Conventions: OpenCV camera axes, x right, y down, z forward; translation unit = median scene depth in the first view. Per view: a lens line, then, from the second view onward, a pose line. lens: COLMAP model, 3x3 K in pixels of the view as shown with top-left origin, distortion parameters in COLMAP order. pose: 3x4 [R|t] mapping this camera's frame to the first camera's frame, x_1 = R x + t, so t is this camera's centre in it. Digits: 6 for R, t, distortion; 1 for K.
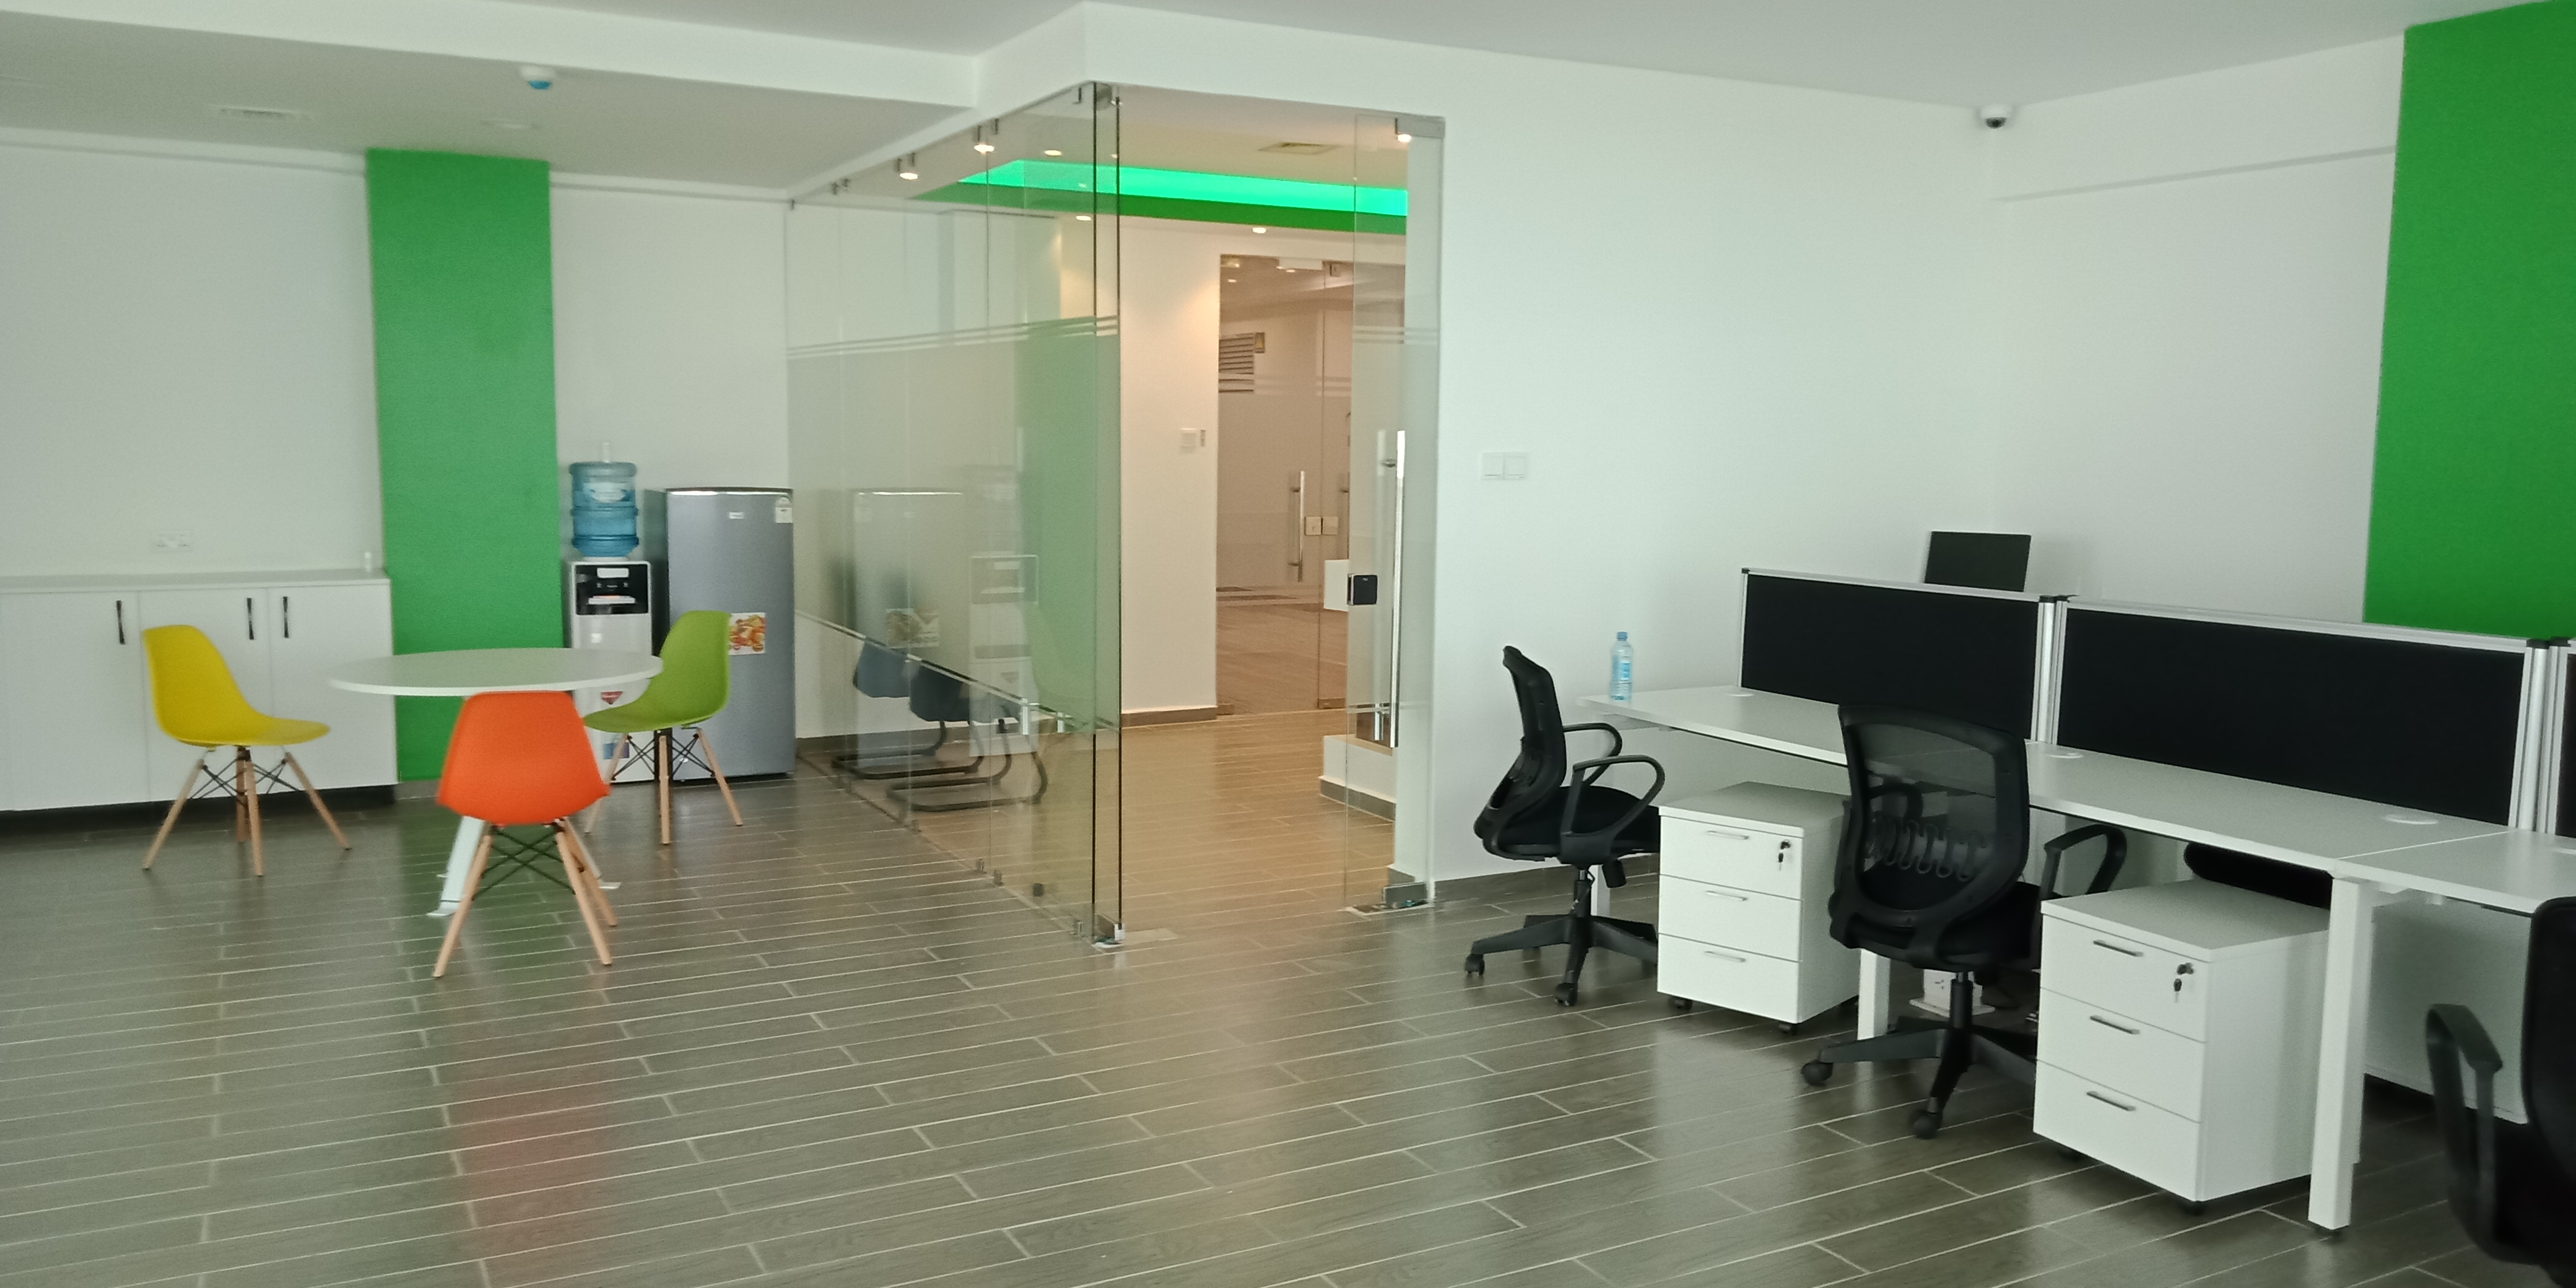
lens RADIAL K [[1883.9, 0, 1295.5], [0, 1883.9, 643.3], [0, 0, 1]] dist [0.046045, -0.051905]
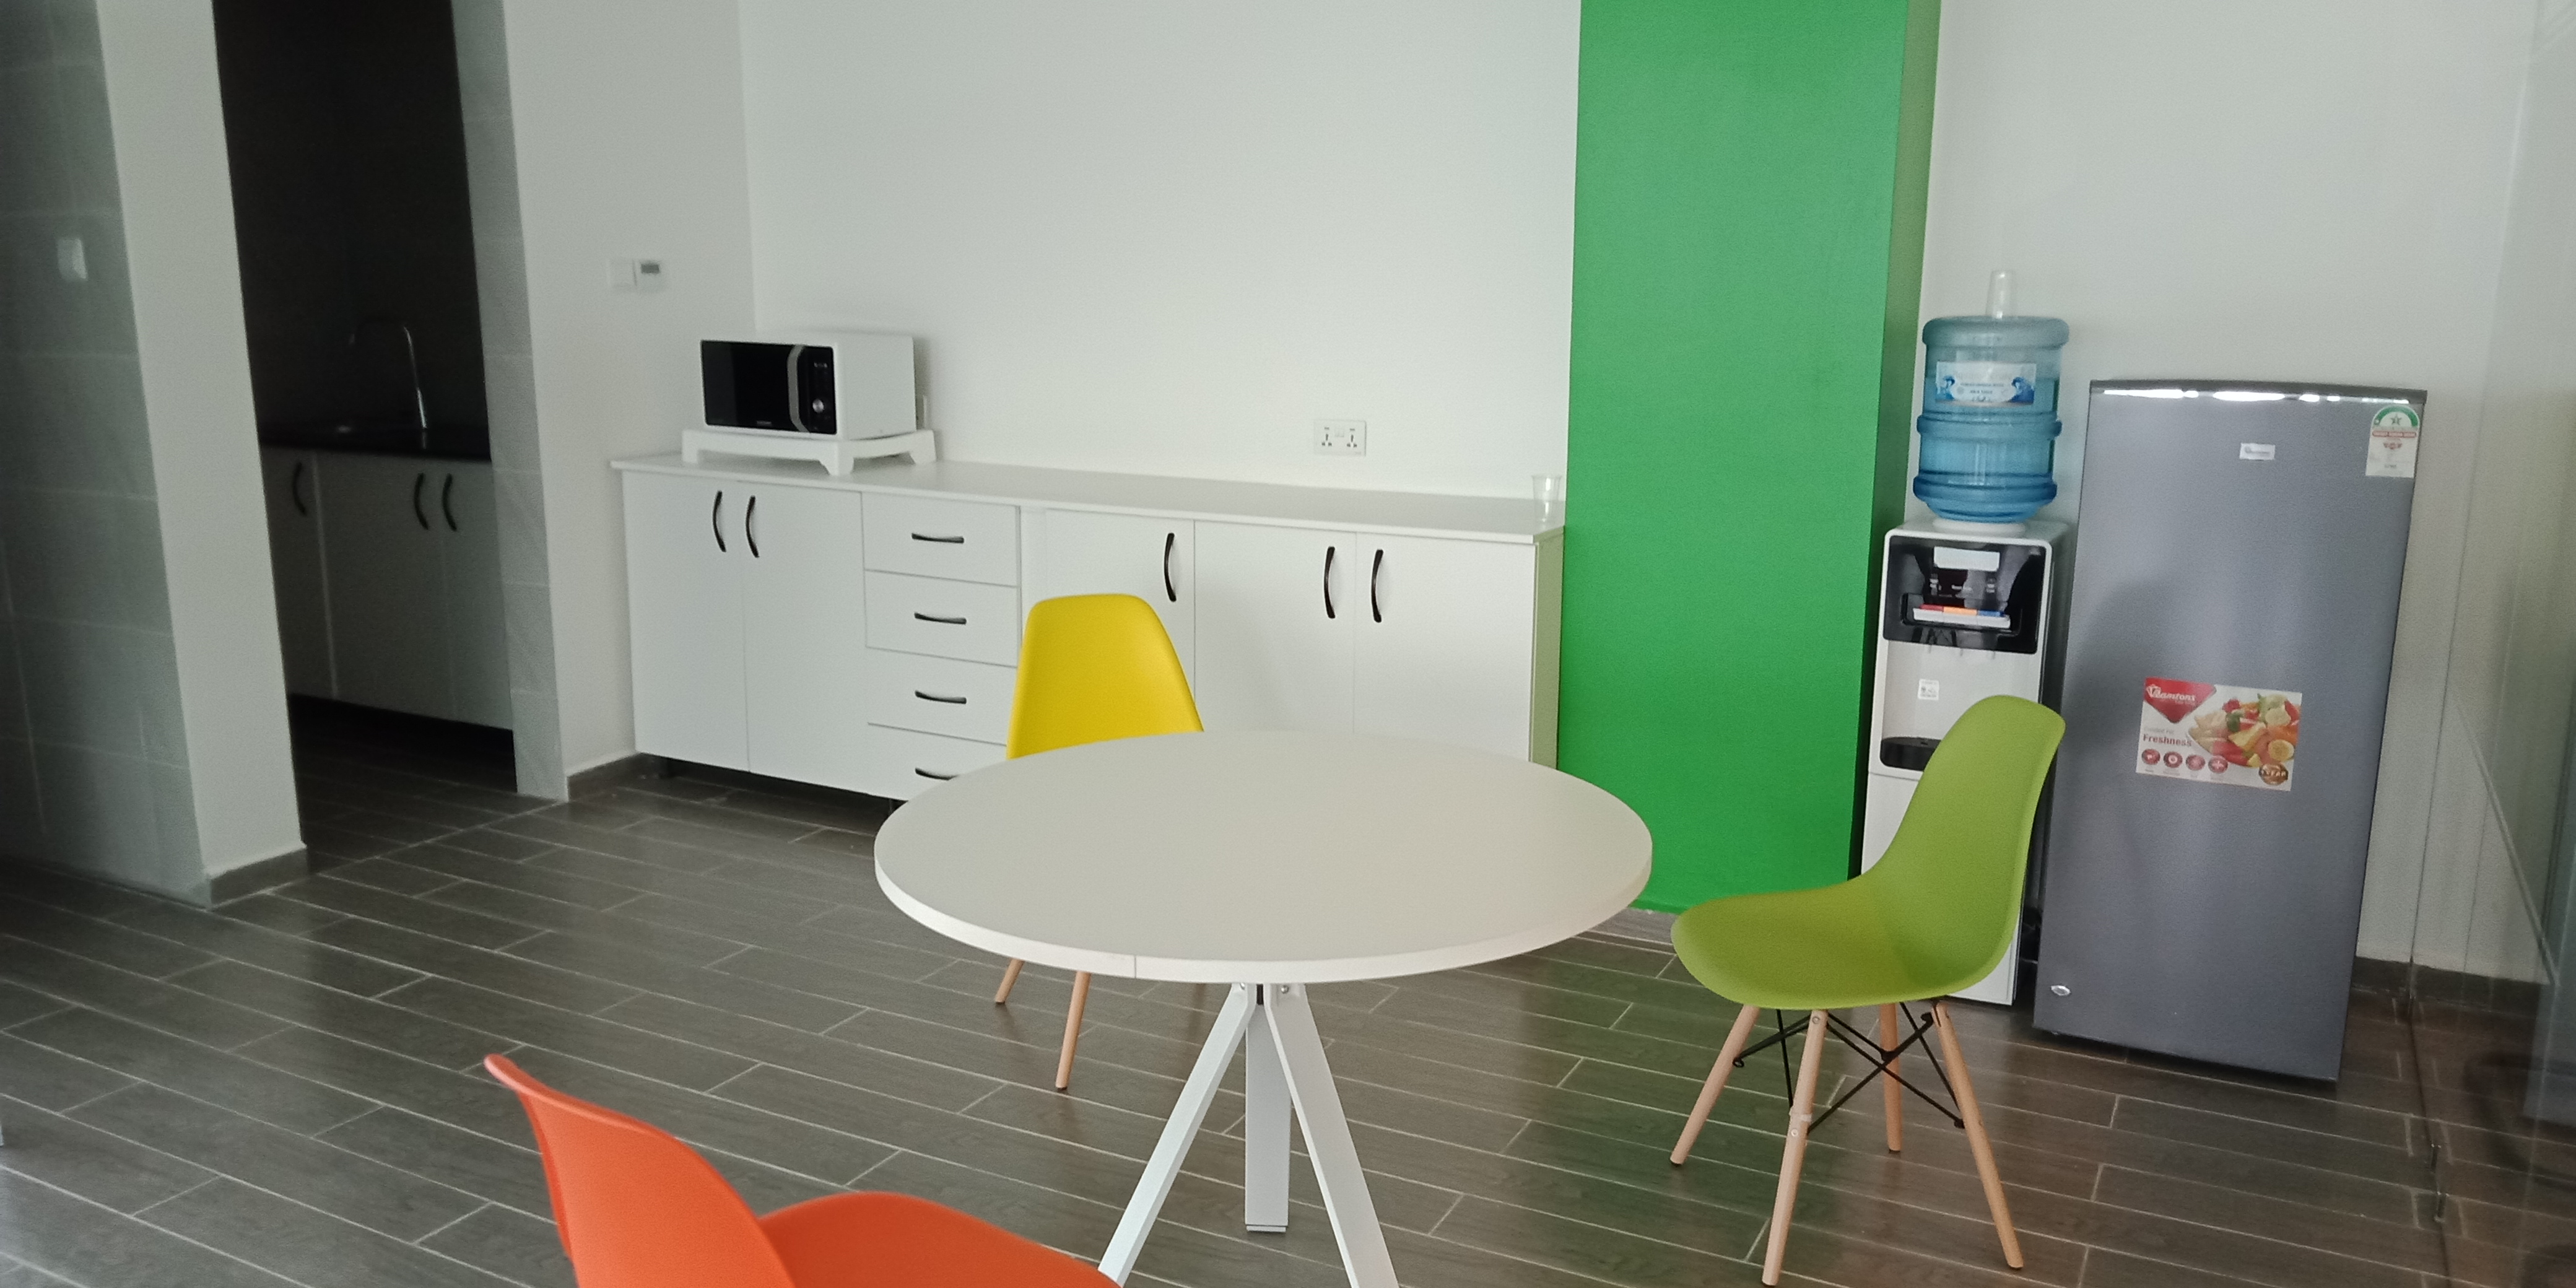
lens RADIAL K [[1883.9, 0, 1298.1], [0, 1883.9, 651.9], [0, 0, 1]] dist [0.046045, -0.051905]
pose [[0.556610, 0.155751, -0.816043, -0.075899], [-0.089785, 0.987793, 0.127291, -0.063363], [0.825908, 0.002417, 0.563800, 0.648142]]
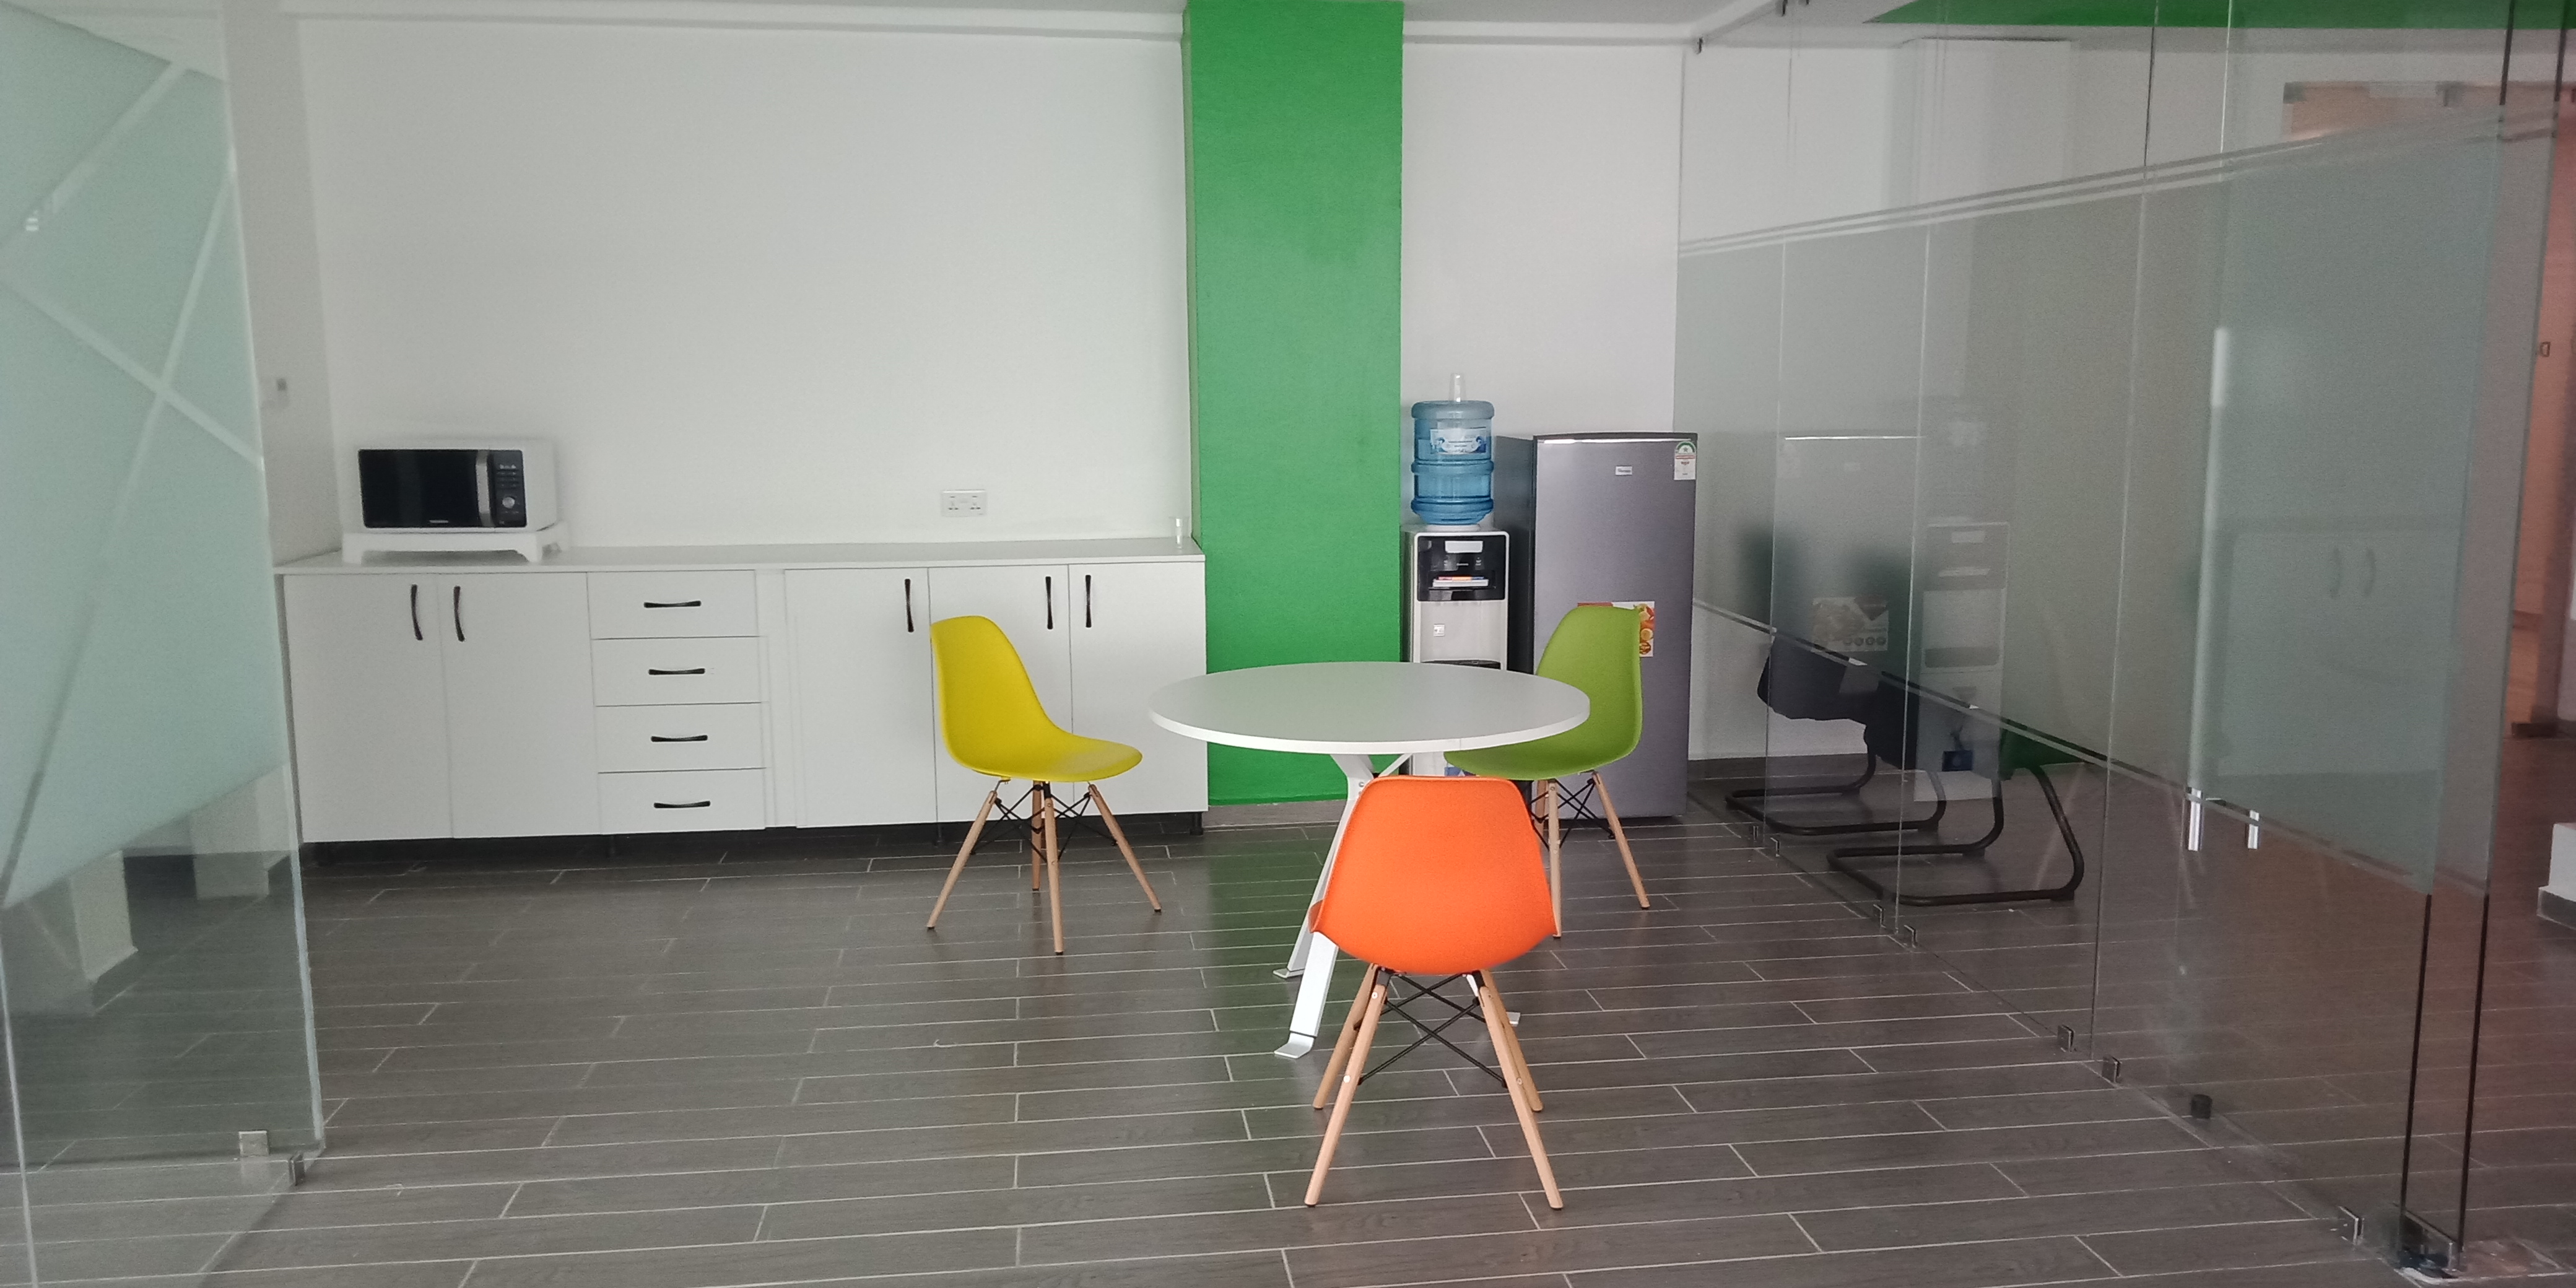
lens RADIAL K [[1883.9, 0, 1295.3], [0, 1883.9, 653.0], [0, 0, 1]] dist [0.046045, -0.051905]
pose [[0.935130, 0.034674, -0.352603, -0.165118], [-0.019957, 0.998774, 0.045290, -0.029295], [0.353741, -0.035315, 0.934676, 0.281753]]
